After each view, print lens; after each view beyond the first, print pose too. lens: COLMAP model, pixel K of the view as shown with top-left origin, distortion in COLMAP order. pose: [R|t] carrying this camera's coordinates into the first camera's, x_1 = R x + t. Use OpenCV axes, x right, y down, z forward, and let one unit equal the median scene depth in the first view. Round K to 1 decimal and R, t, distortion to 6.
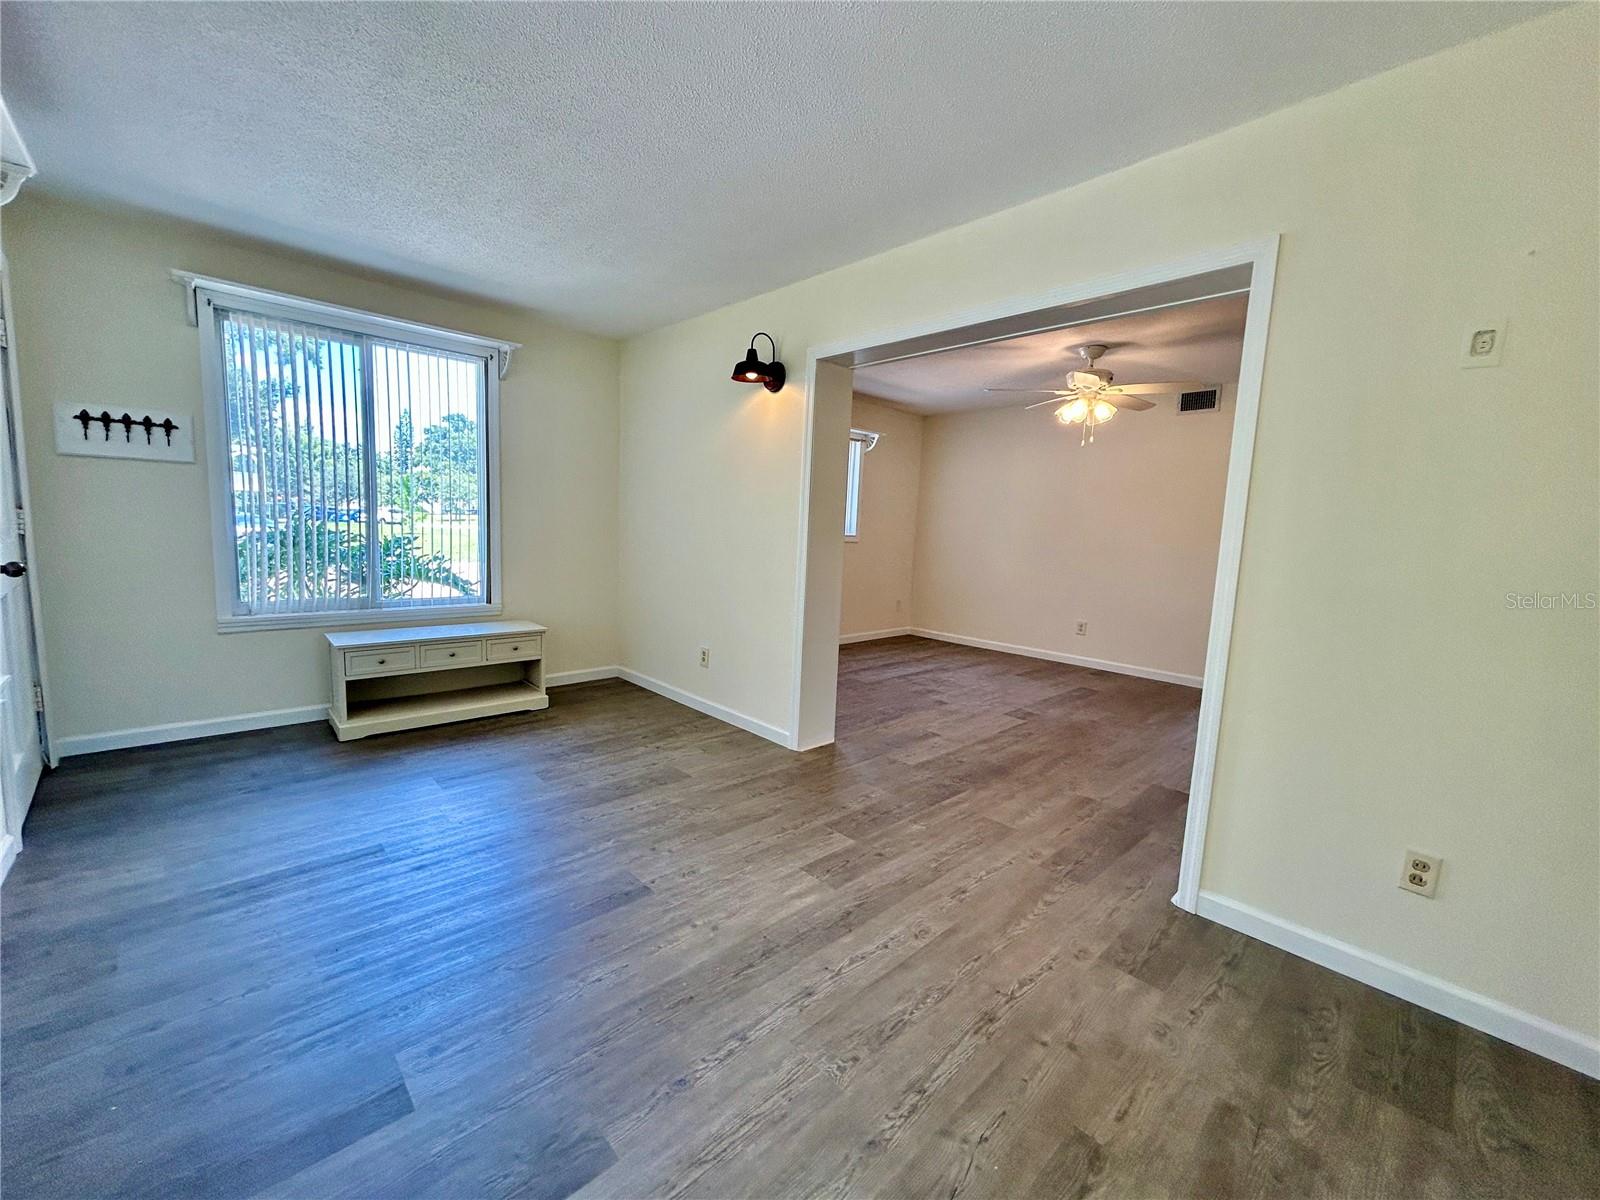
lens RADIAL K [[643.6, 0, 796.4], [0, 643.6, 600.2], [0, 0, 1]] dist [-0.001124, 0.000610]
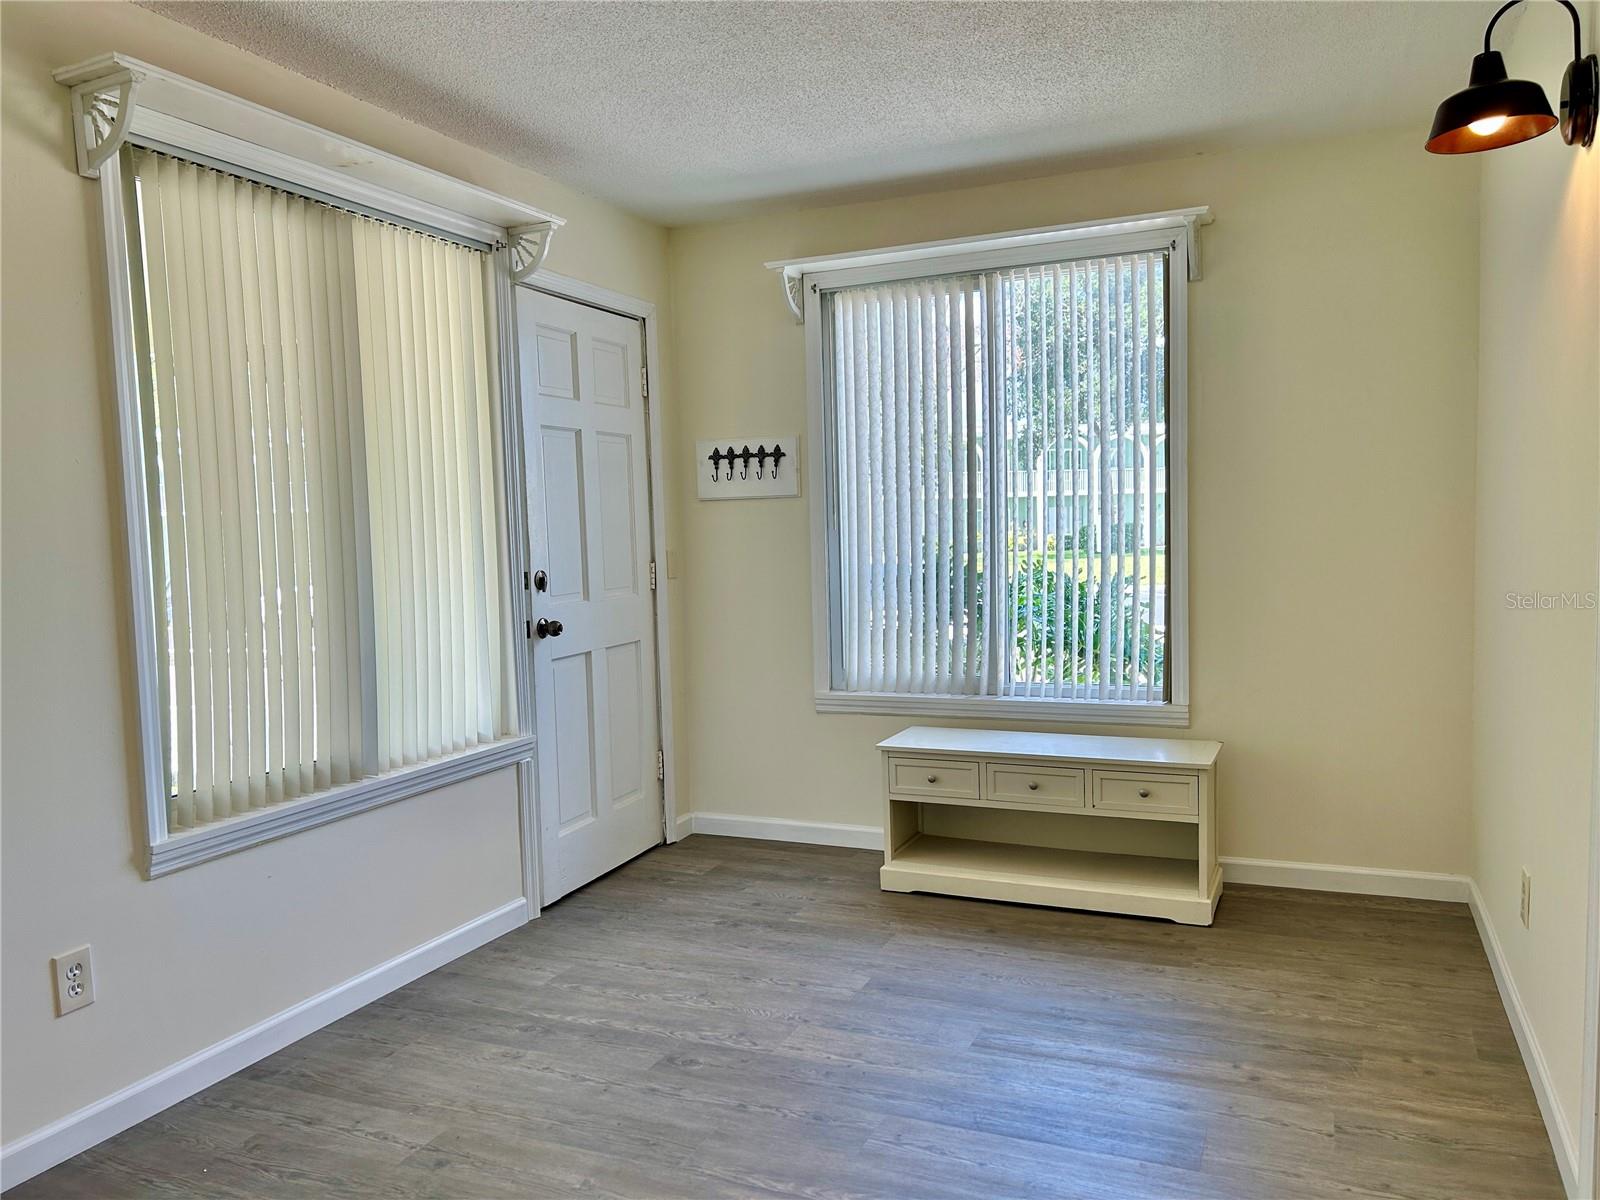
lens RADIAL K [[1196.4, 0, 790.4], [0, 1196.4, 612.5], [0, 0, 1]] dist [0.043047, -0.033589]
pose [[0.385376, 0.014334, -0.922648, 0.407143], [-0.062490, 0.997989, -0.010596, -0.050140], [0.920641, 0.061739, 0.385497, 0.409983]]
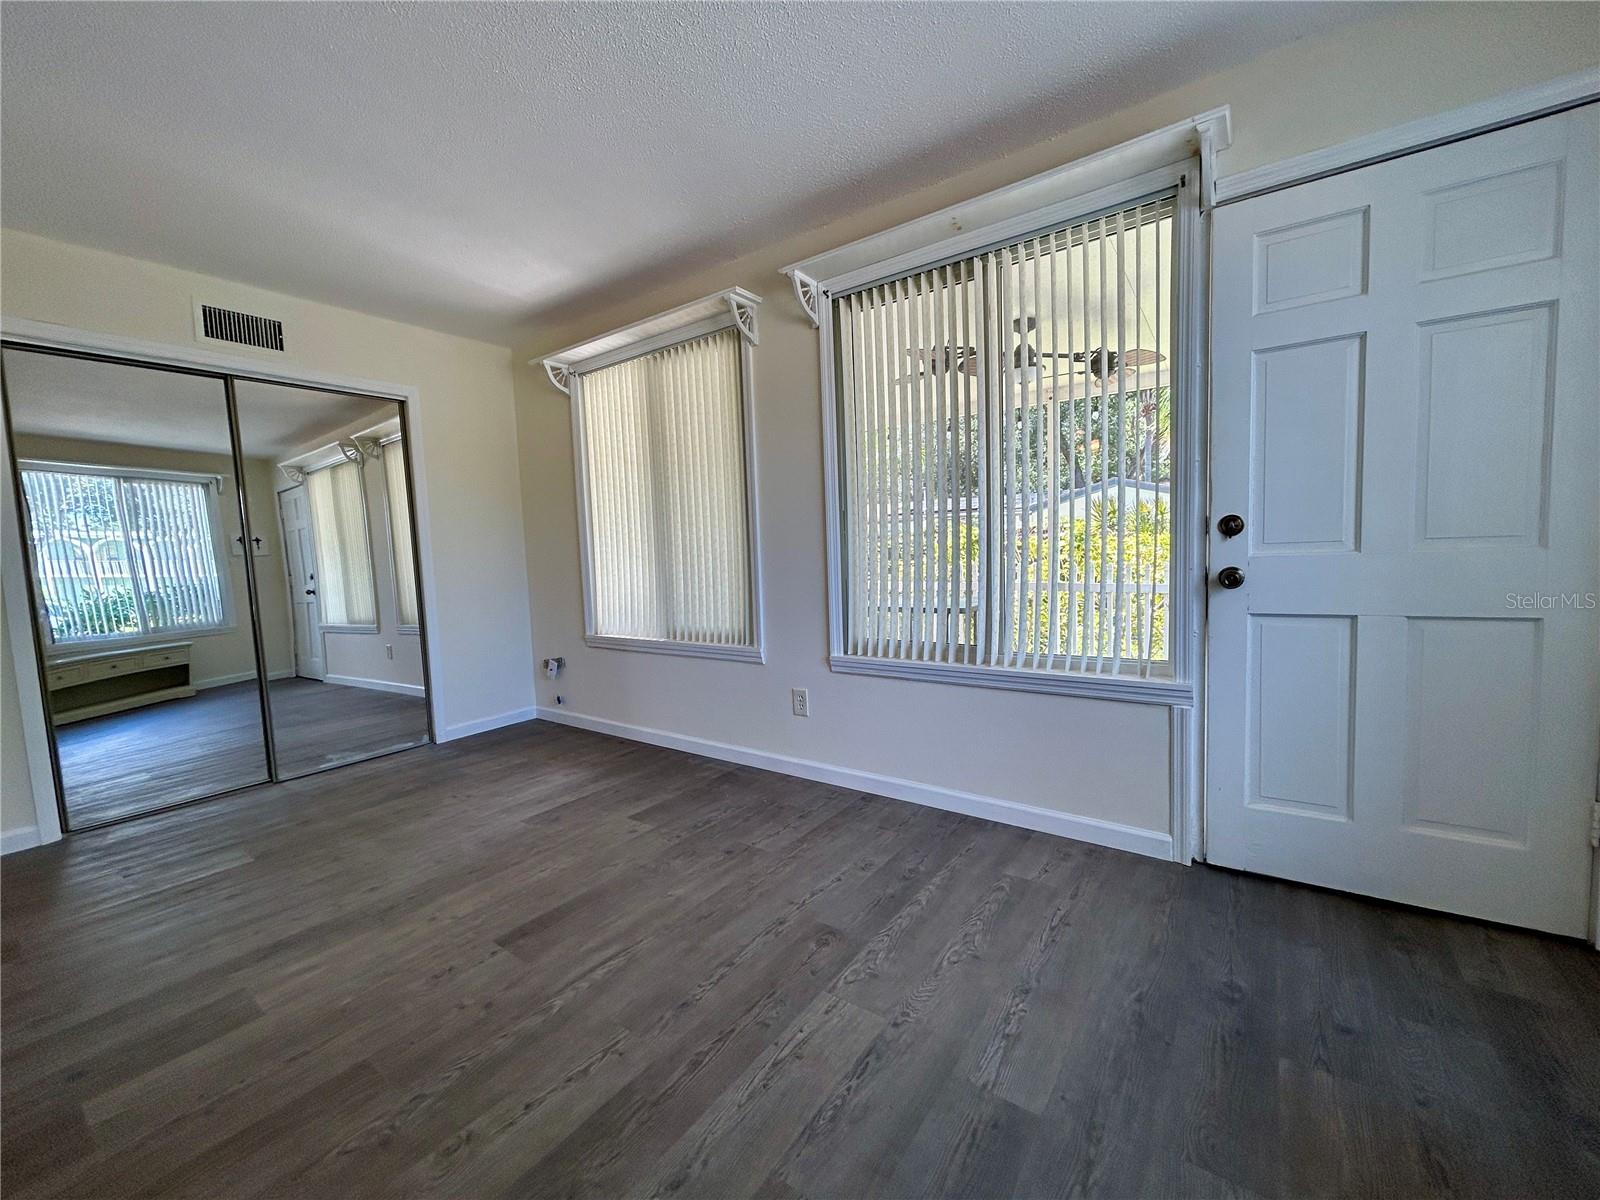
lens RADIAL K [[643.6, 0, 796.1], [0, 643.6, 598.2], [0, 0, 1]] dist [-0.001124, 0.000610]
pose [[-0.983094, 0.009113, -0.182872, -0.298903], [-0.025621, 0.982088, 0.186671, -0.114632], [0.181298, 0.188201, -0.965252, 1.160622]]
